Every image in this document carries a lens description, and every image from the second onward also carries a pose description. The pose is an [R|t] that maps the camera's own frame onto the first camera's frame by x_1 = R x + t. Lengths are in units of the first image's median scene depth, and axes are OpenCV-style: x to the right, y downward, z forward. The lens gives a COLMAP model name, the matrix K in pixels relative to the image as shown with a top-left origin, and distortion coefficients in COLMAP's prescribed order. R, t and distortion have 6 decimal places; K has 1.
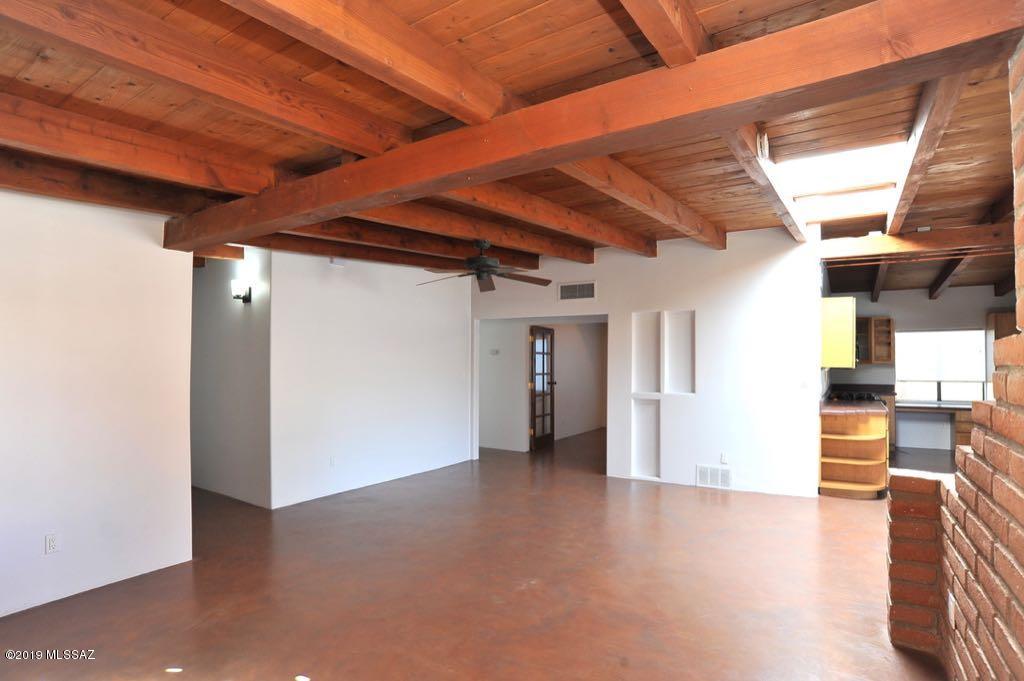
lens RADIAL K [[535.4, 0, 510.9], [0, 535.4, 347.7], [0, 0, 1]] dist [-0.076089, 0.017280]
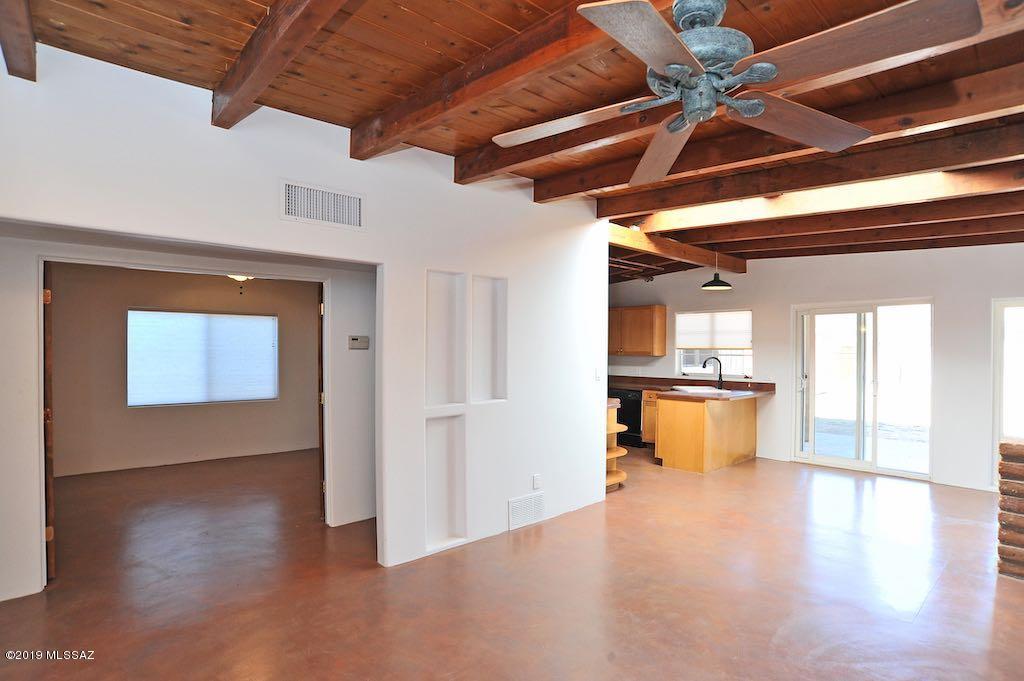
lens RADIAL K [[535.4, 0, 514.7], [0, 535.4, 344.4], [0, 0, 1]] dist [-0.076089, 0.017280]
pose [[0.251986, 0.006116, 0.967712, -0.329874], [-0.023527, 0.999723, -0.000192, 0.014619], [-0.967445, -0.022719, 0.252060, 0.821212]]
